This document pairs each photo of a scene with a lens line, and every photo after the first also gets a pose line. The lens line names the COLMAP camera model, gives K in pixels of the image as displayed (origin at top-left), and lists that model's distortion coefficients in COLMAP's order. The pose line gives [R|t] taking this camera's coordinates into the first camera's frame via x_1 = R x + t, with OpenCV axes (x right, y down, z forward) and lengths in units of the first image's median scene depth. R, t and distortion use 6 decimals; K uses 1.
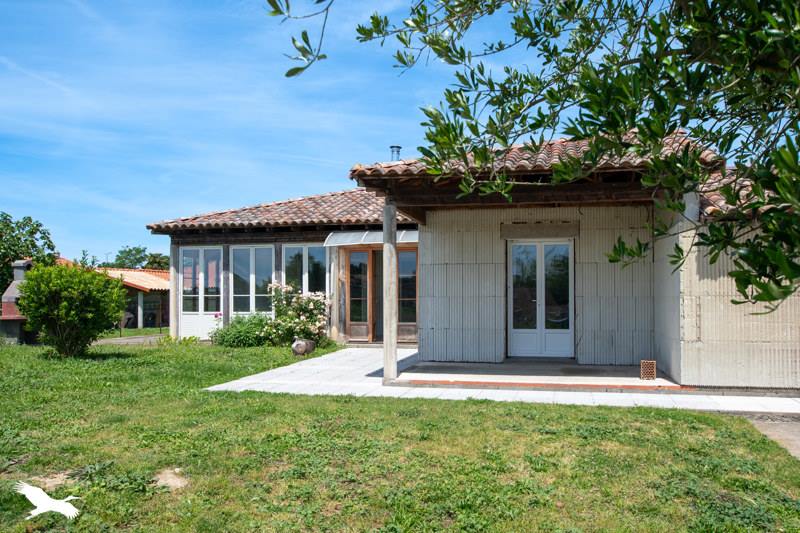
lens RADIAL K [[655.6, 0, 400.0], [0, 655.6, 266.5], [0, 0, 1]] dist [0.005832, 0.001627]
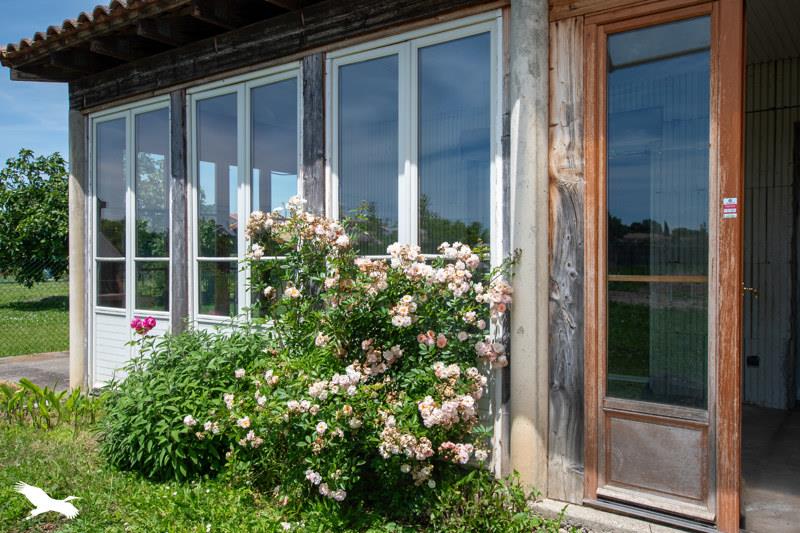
lens RADIAL K [[655.6, 0, 400.0], [0, 655.6, 266.5], [0, 0, 1]] dist [0.005832, 0.001627]
pose [[0.932263, 0.010750, -0.361622, -0.063072], [0.008241, 0.998668, 0.050932, 0.034984], [0.361687, -0.050462, 0.930933, 0.795130]]
